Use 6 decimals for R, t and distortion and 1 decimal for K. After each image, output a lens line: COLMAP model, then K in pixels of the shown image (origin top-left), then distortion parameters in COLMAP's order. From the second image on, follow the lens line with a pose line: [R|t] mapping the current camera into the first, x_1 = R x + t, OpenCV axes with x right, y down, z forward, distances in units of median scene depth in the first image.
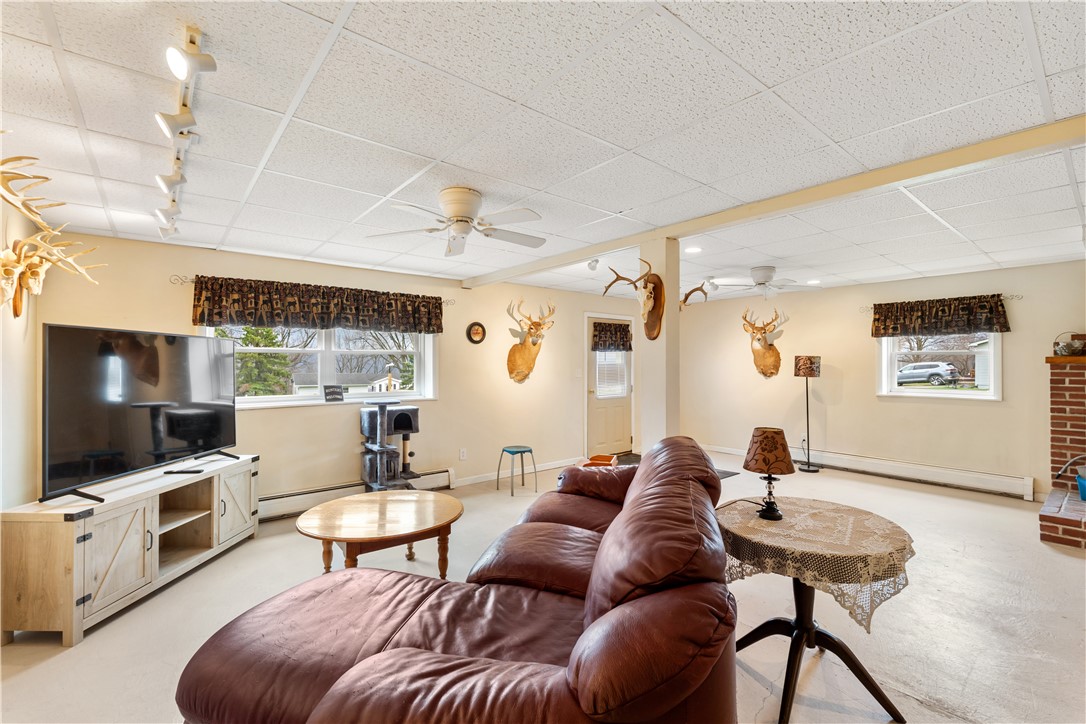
lens RADIAL K [[480.4, 0, 545.1], [0, 480.4, 361.2], [0, 0, 1]] dist [0.000267, 0.000609]
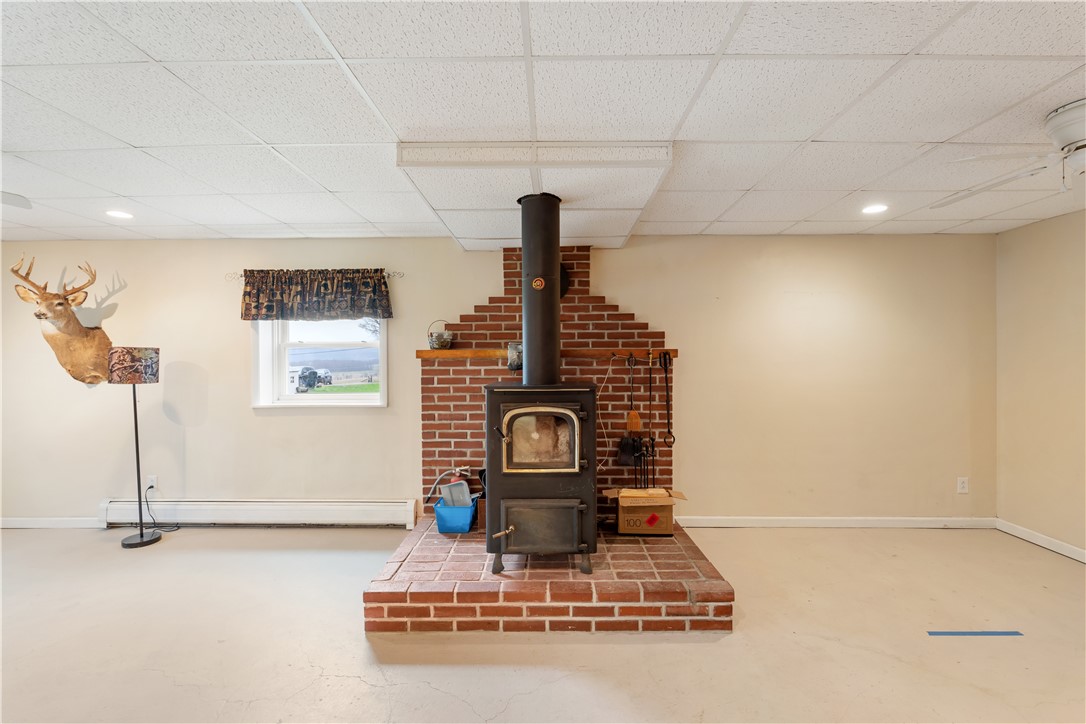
lens RADIAL K [[480.4, 0, 545.1], [0, 480.4, 360.8], [0, 0, 1]] dist [0.000267, 0.000609]
pose [[0.649939, -0.010980, 0.759907, 0.504924], [0.001908, 0.999916, 0.012816, -0.001266], [-0.759984, -0.006880, 0.649905, 0.286486]]
